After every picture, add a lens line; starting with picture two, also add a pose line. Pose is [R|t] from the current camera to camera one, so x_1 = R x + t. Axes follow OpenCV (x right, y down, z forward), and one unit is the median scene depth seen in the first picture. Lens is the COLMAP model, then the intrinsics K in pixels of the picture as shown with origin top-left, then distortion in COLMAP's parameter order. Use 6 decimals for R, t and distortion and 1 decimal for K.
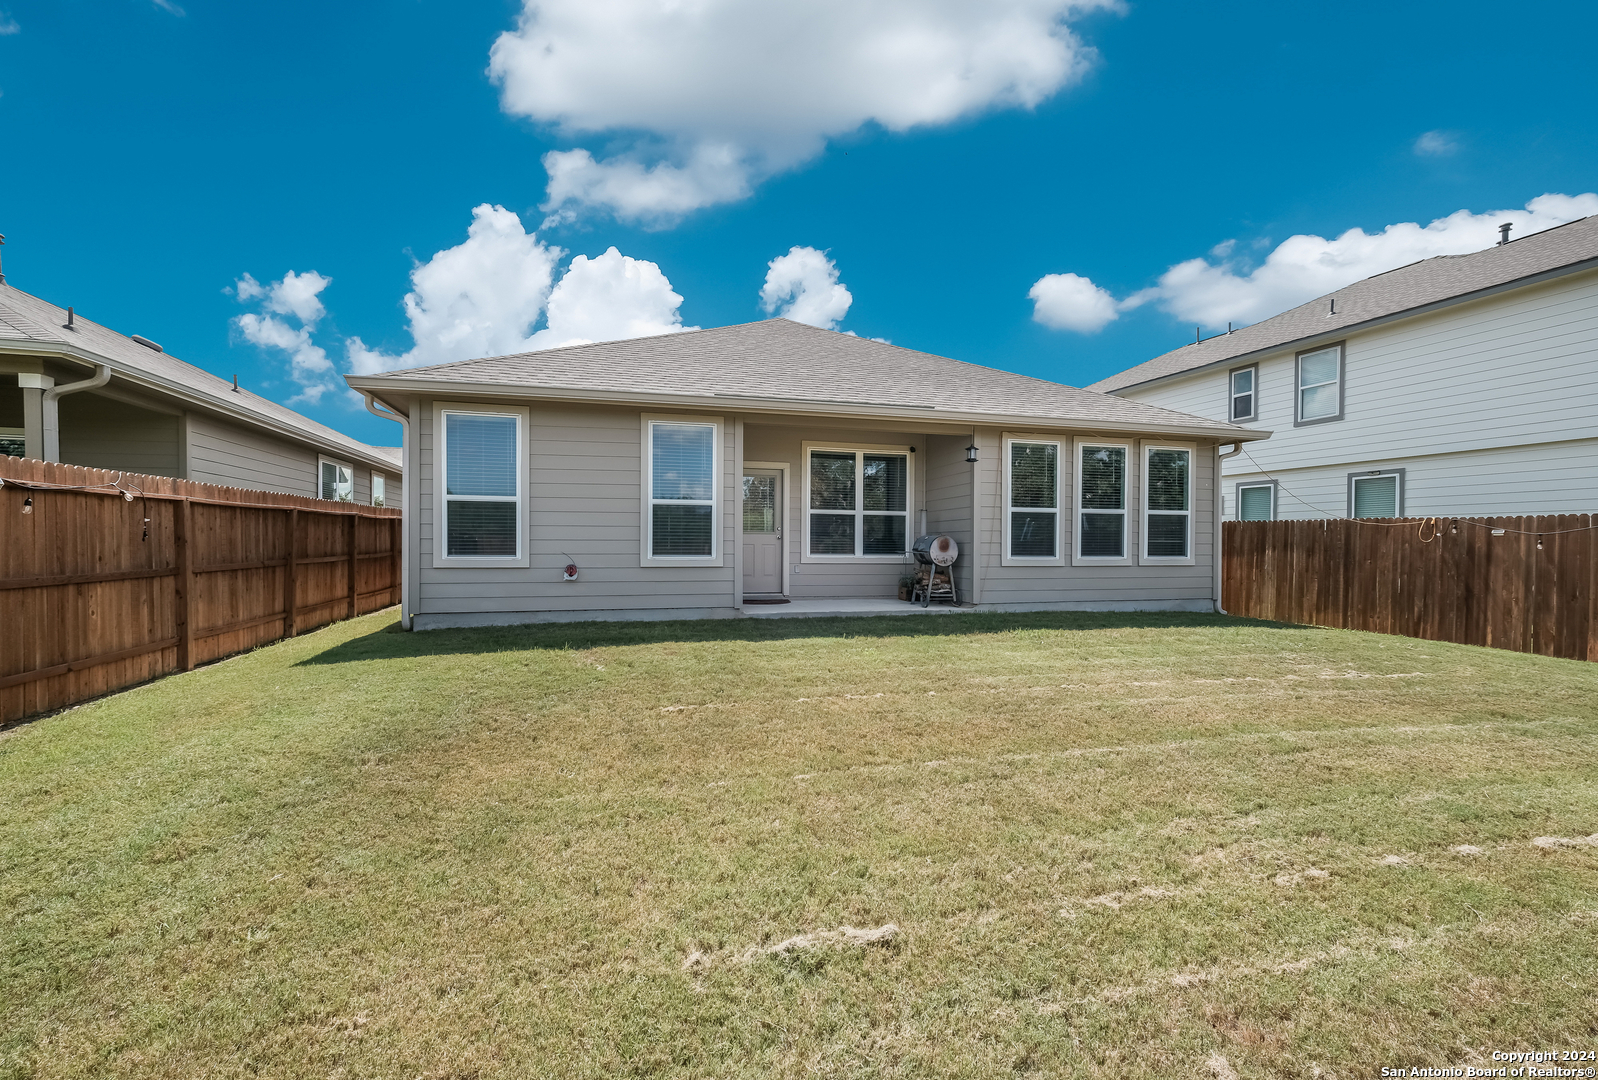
lens RADIAL K [[671.3, 0, 803.4], [0, 671.3, 555.3], [0, 0, 1]] dist [-0.014496, 0.002018]
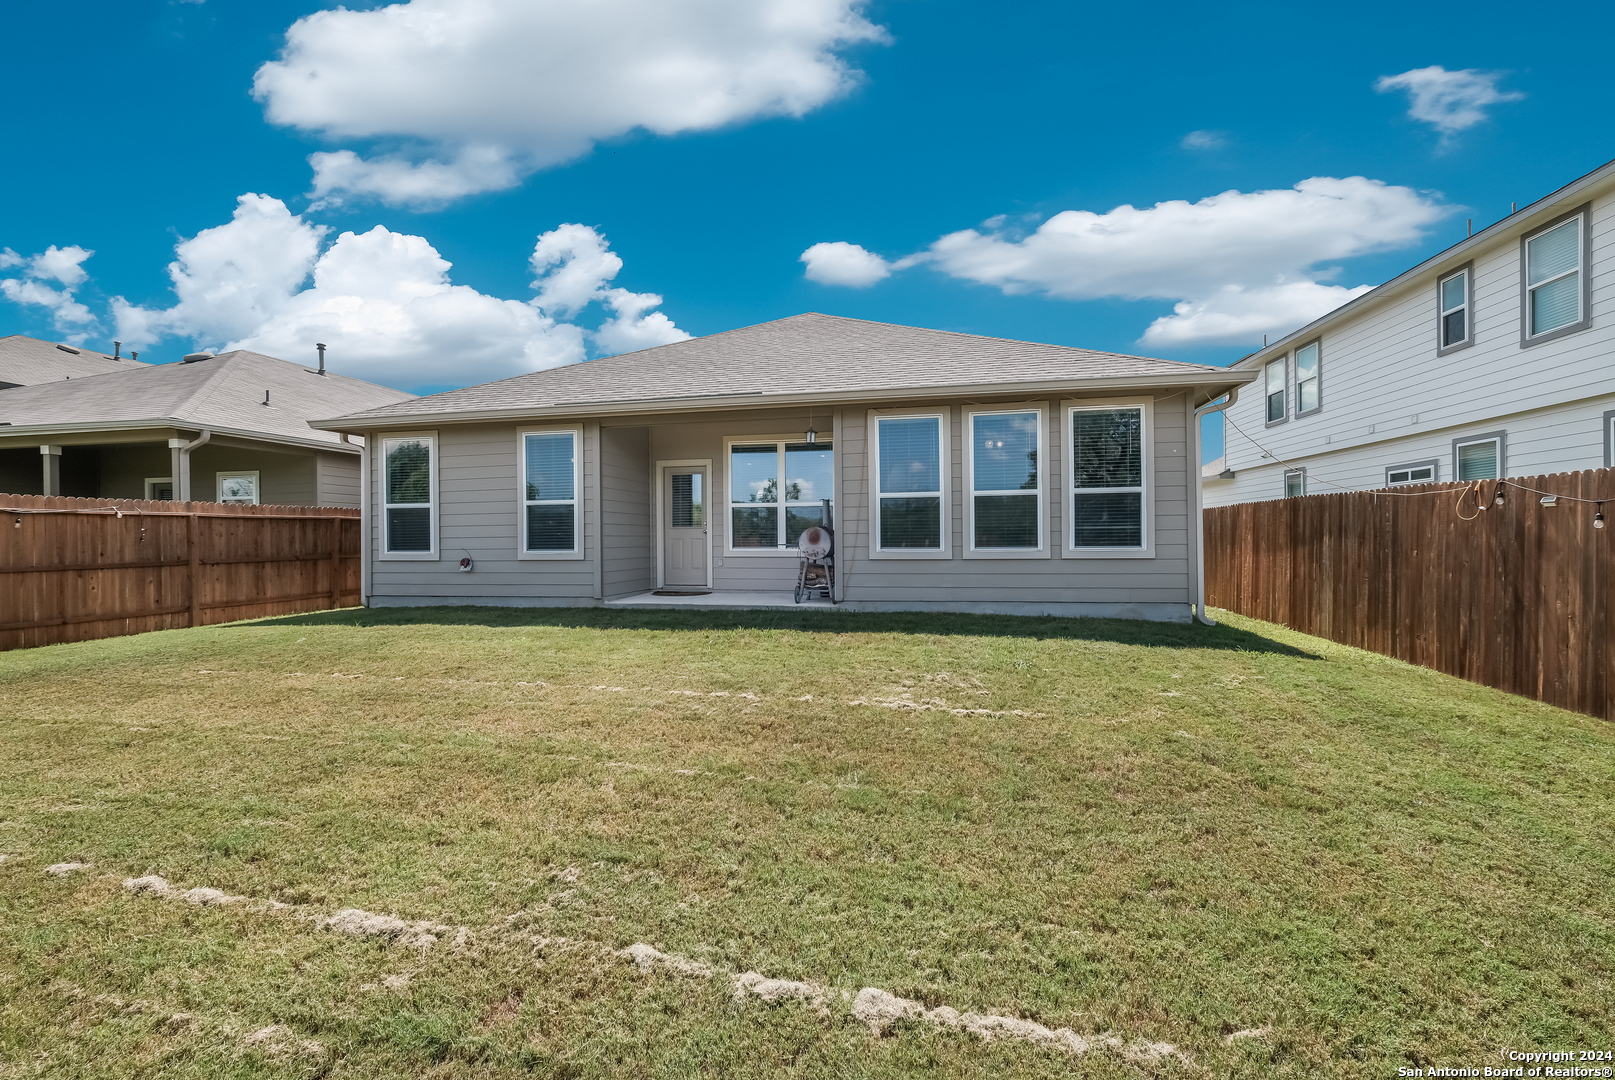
lens RADIAL K [[678.4, 0, 811.0], [0, 678.4, 538.3], [0, 0, 1]] dist [-0.014496, 0.002018]
pose [[0.898184, -0.014065, -0.439395, 0.675802], [0.007338, 0.999828, -0.017005, 0.003377], [0.439559, 0.012049, 0.898133, 0.168709]]
